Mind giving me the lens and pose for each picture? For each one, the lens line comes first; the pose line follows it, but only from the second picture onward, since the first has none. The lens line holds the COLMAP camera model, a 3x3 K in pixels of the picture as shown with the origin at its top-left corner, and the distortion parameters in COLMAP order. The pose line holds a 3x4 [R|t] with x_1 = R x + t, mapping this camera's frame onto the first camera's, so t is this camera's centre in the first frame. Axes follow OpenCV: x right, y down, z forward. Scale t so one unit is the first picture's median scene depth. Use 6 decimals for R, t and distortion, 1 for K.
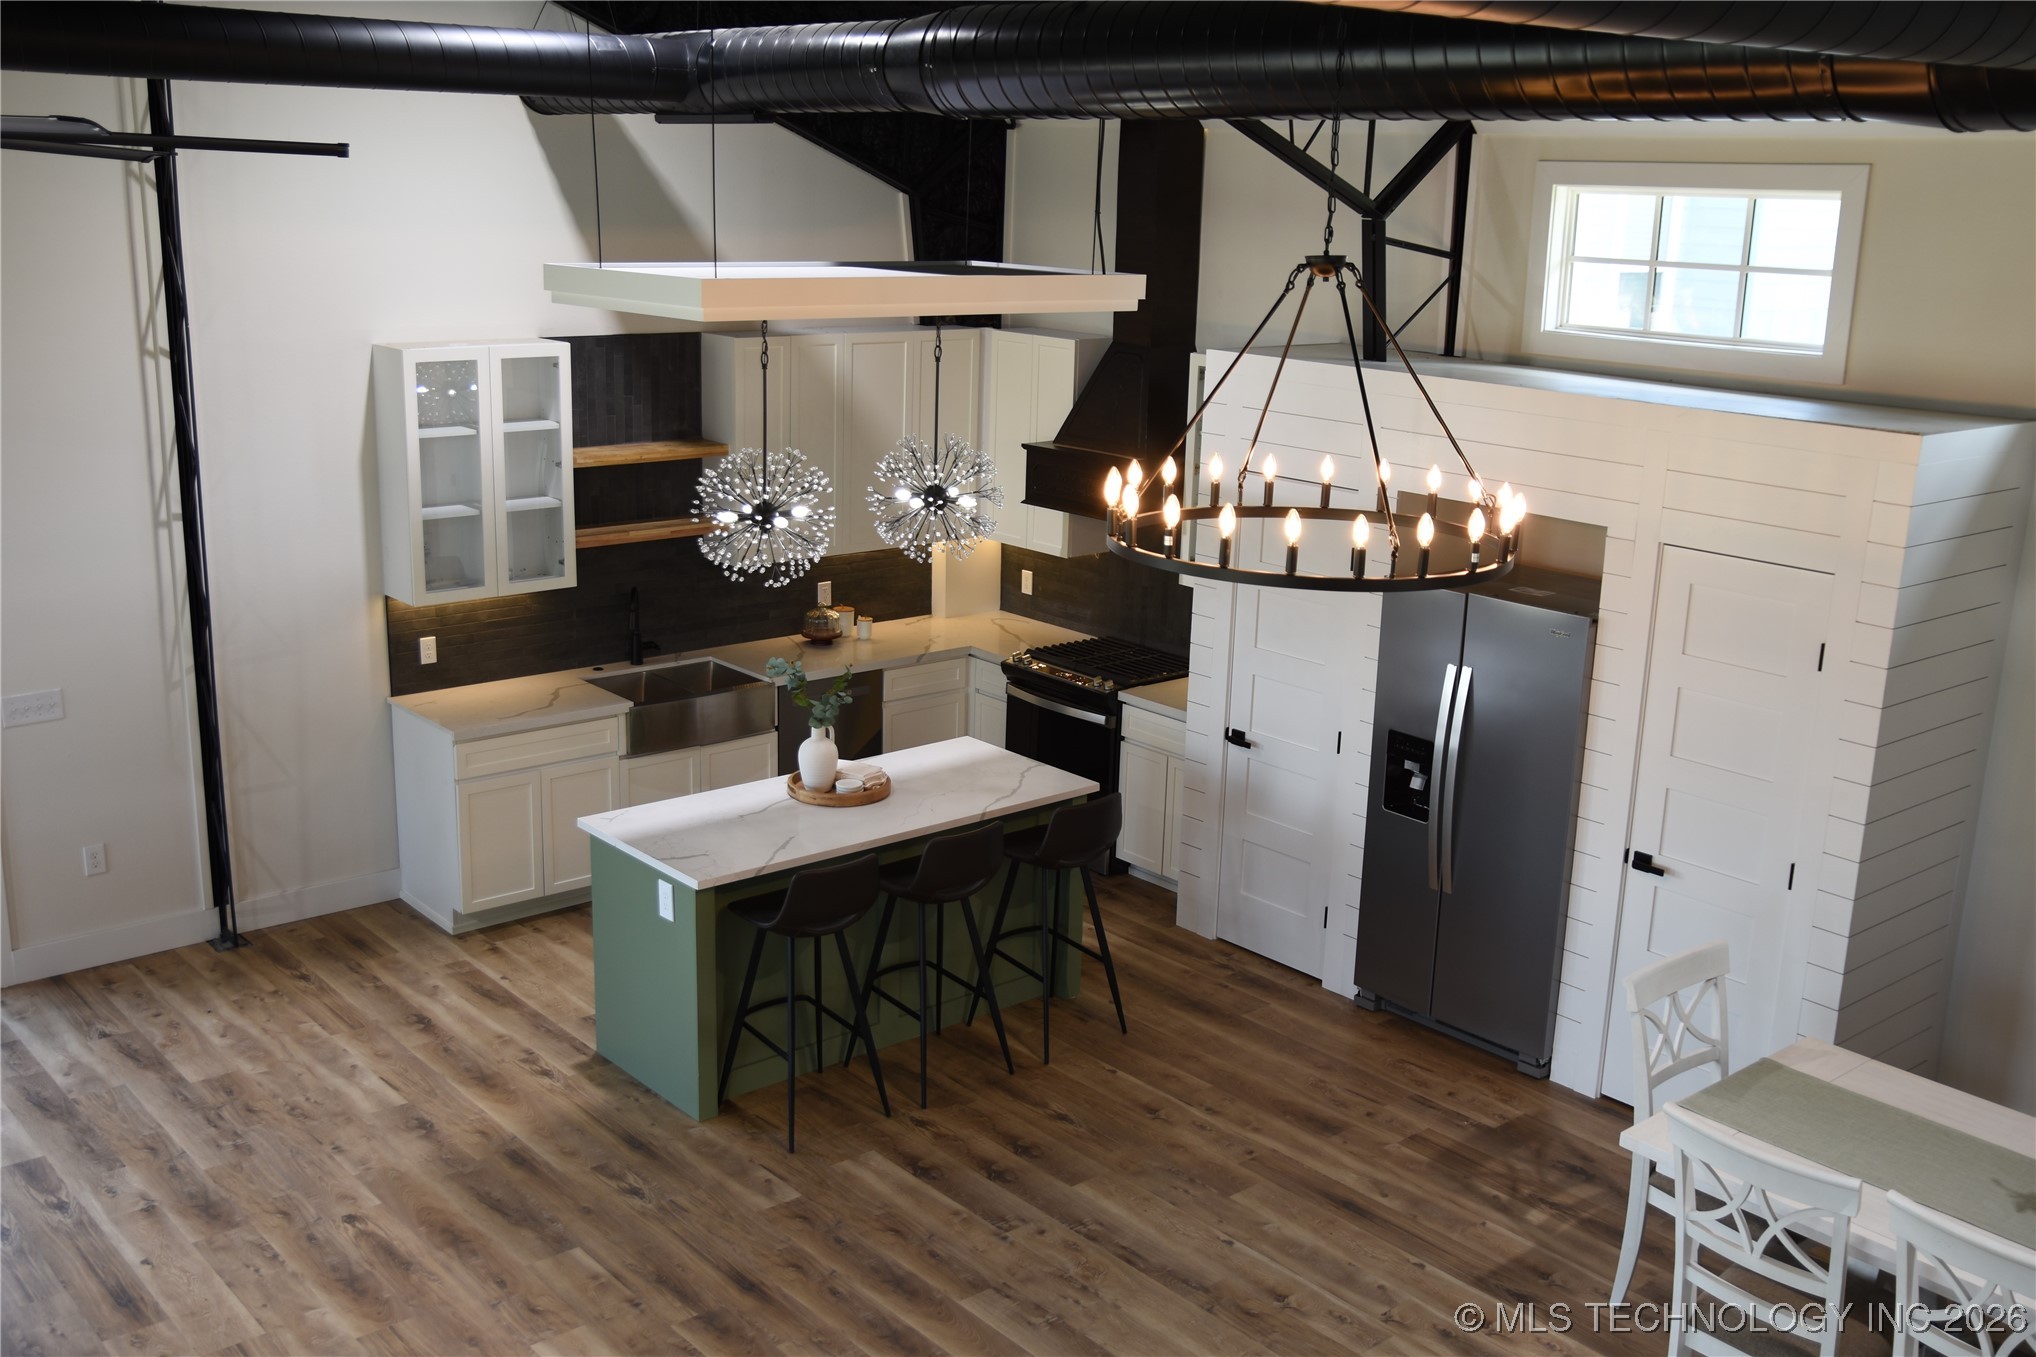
lens RADIAL K [[1936.4, 0, 1017.2], [0, 1936.4, 677.7], [0, 0, 1]] dist [-0.023515, 0.000000]
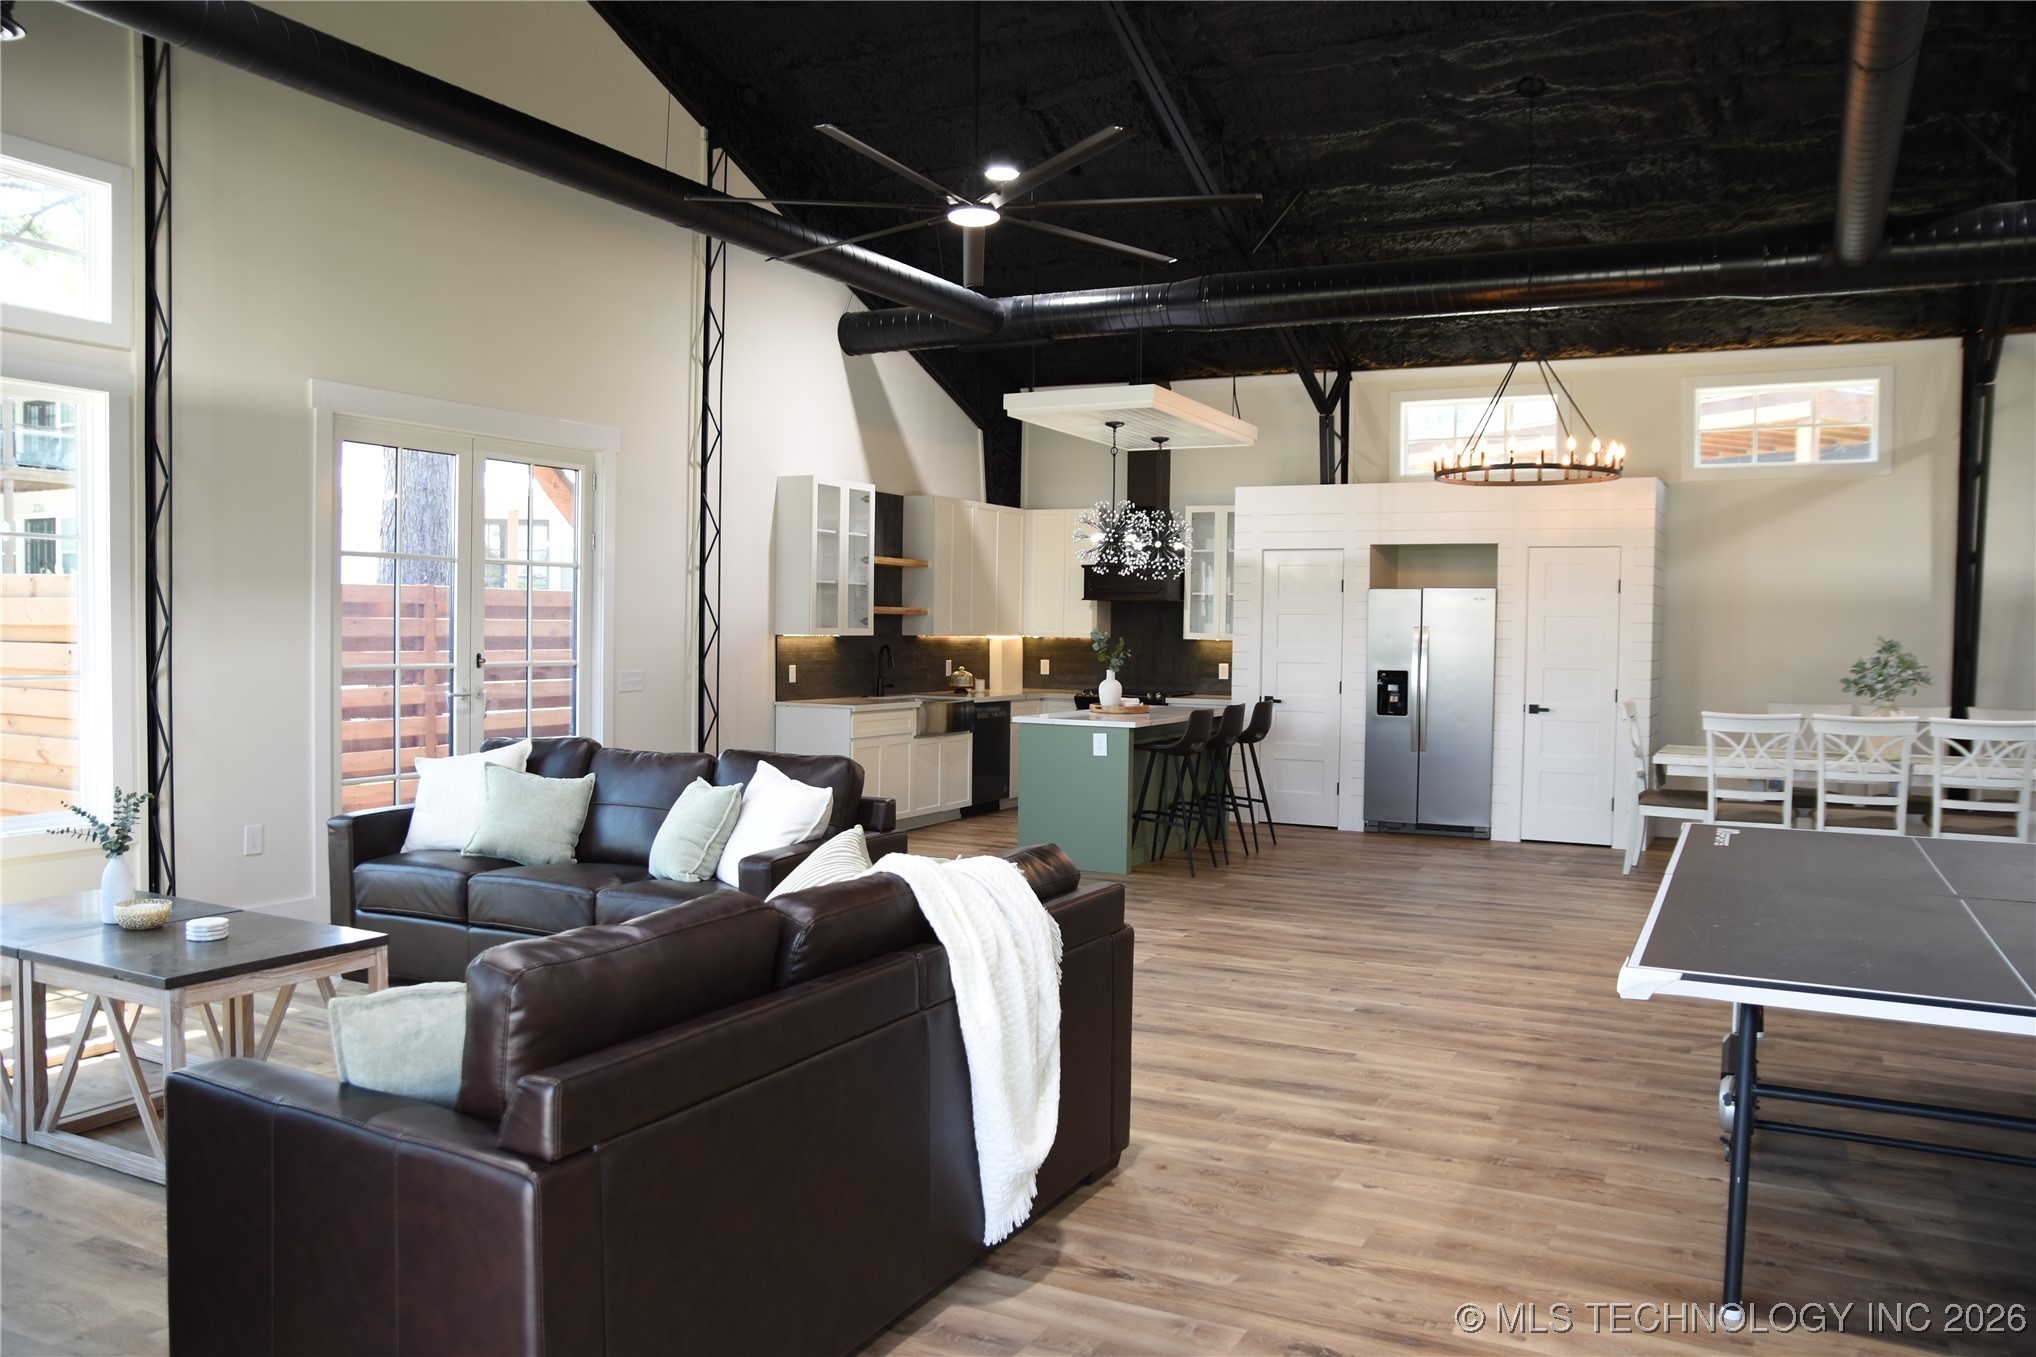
lens RADIAL K [[1498.6, 0, 1025.2], [0, 1498.6, 685.1], [0, 0, 1]] dist [-0.106417, 0.076267]
pose [[0.929822, -0.030312, 0.366758, -0.656441], [0.103853, 0.977708, -0.182486, 0.268999], [-0.353051, 0.207768, 0.912243, -0.191867]]
